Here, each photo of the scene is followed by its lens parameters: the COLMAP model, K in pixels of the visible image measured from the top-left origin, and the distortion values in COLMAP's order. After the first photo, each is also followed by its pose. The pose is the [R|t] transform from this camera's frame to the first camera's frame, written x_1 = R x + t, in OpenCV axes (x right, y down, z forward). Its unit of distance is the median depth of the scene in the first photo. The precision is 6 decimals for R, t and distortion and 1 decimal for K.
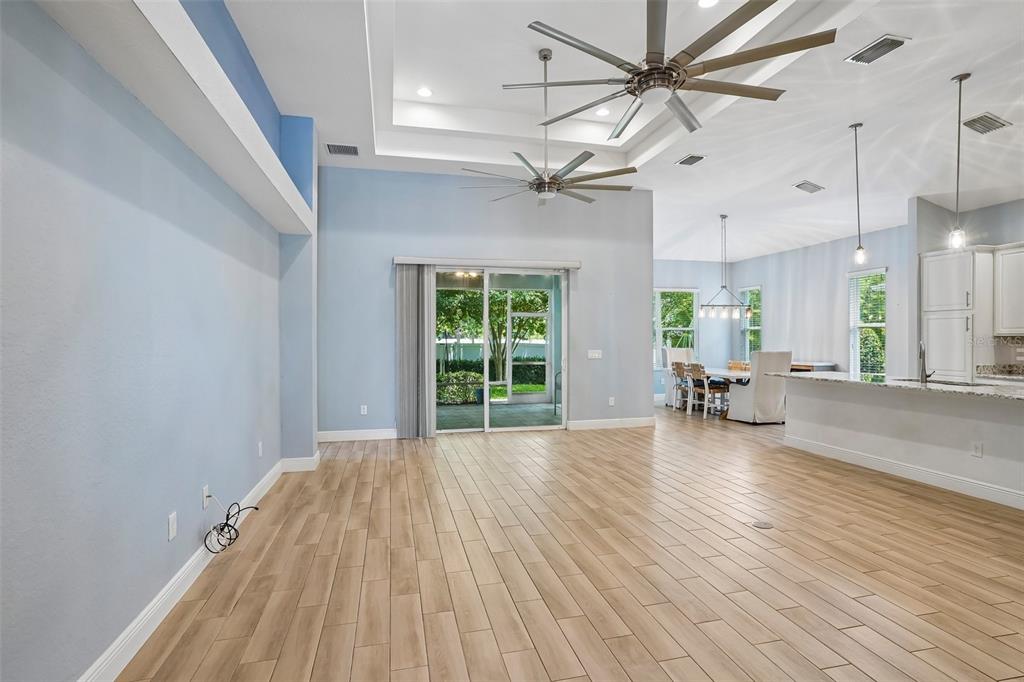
lens RADIAL K [[498.5, 0, 507.4], [0, 498.5, 341.2], [0, 0, 1]] dist [-0.035731, 0.016907]
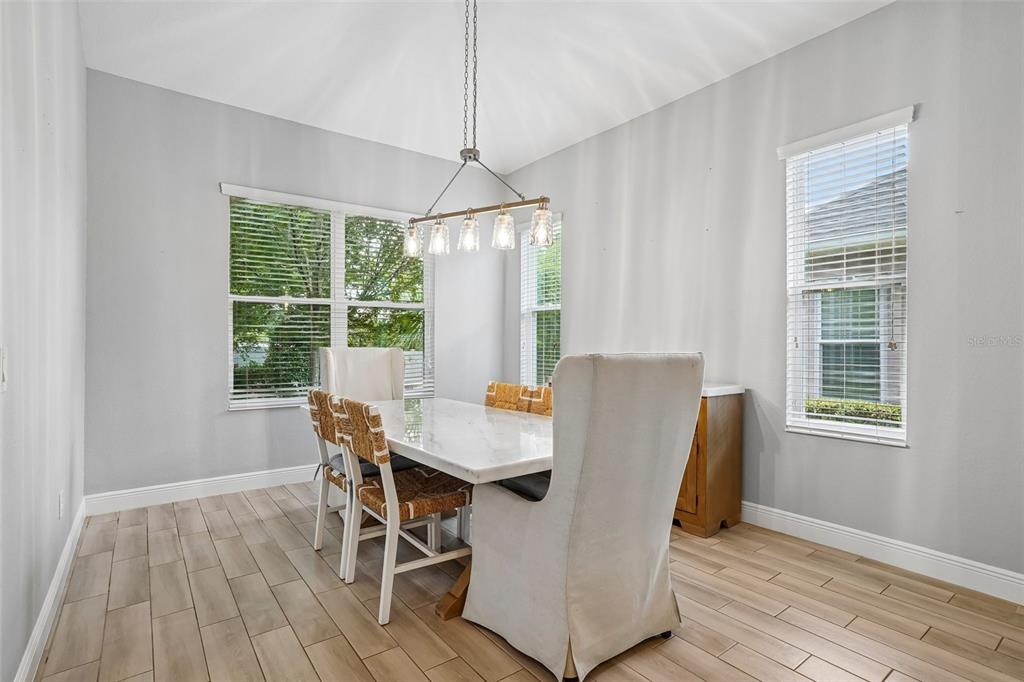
lens RADIAL K [[498.5, 0, 510.5], [0, 498.5, 351.2], [0, 0, 1]] dist [-0.035731, 0.016907]
pose [[0.917728, 0.003561, 0.397195, 0.496247], [-0.006799, 0.999954, 0.006743, 0.022220], [-0.397152, -0.008889, 0.917710, 1.032061]]
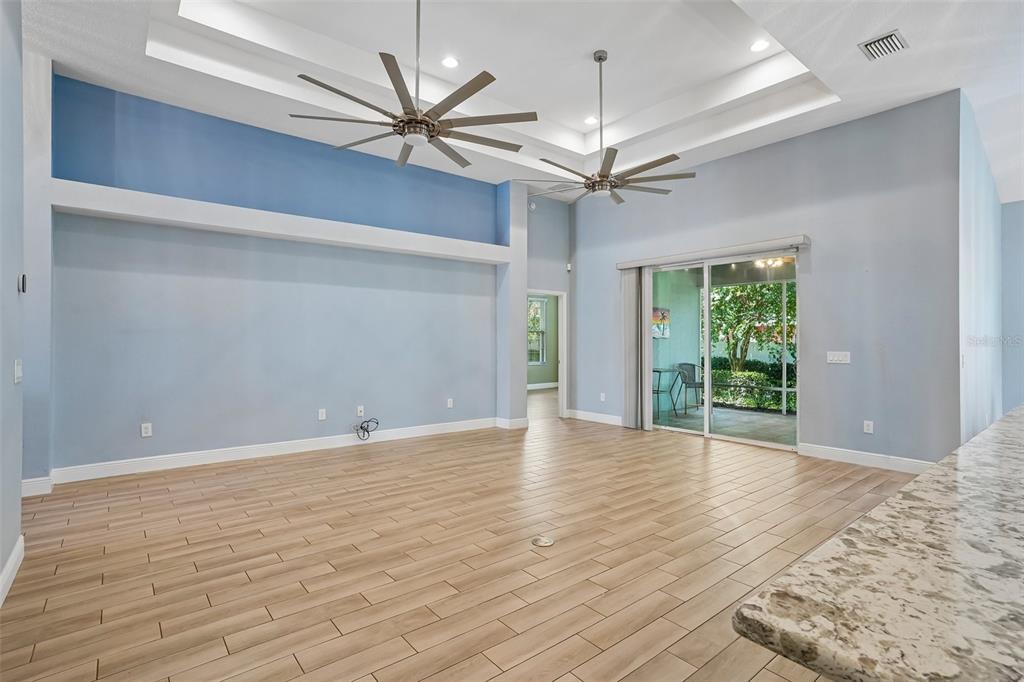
lens RADIAL K [[498.5, 0, 512.0], [0, 498.5, 344.5], [0, 0, 1]] dist [-0.035731, 0.016907]
pose [[0.430307, 0.010903, -0.902617, 0.761740], [-0.006776, 0.999938, 0.008848, 0.006562], [0.902657, 0.002309, 0.430354, 0.333083]]
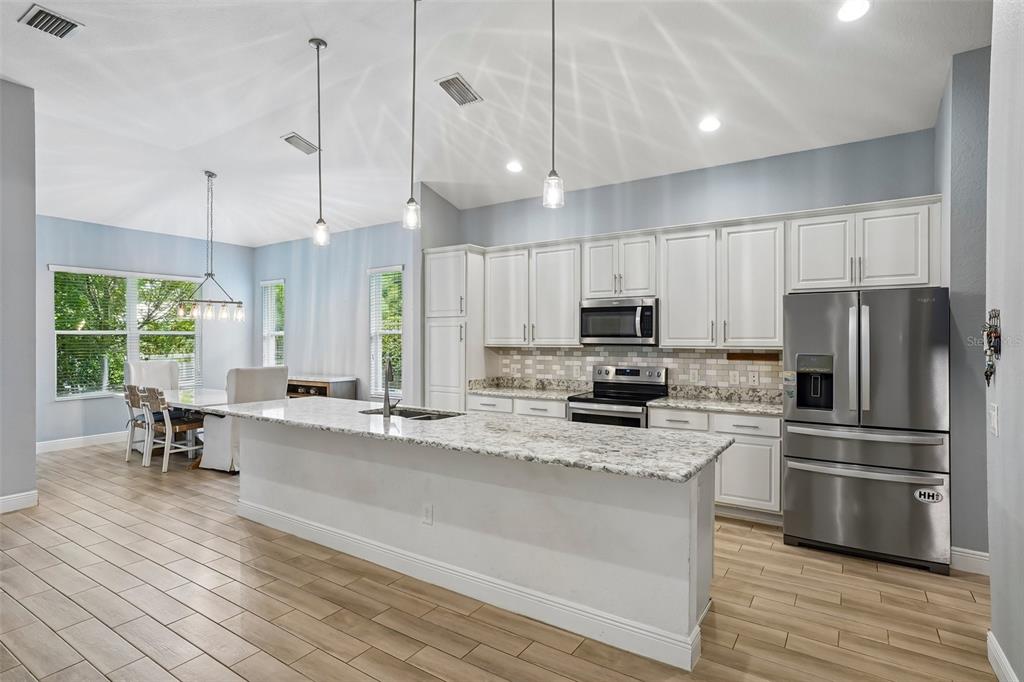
lens RADIAL K [[523.3, 0, 515.2], [0, 523.3, 336.6], [0, 0, 1]] dist [-0.018482, 0.004049]
pose [[0.729634, 0.005659, 0.683815, 0.370389], [0.003660, 0.999919, -0.012180, -0.017024], [-0.683829, 0.011390, 0.729554, 0.250243]]
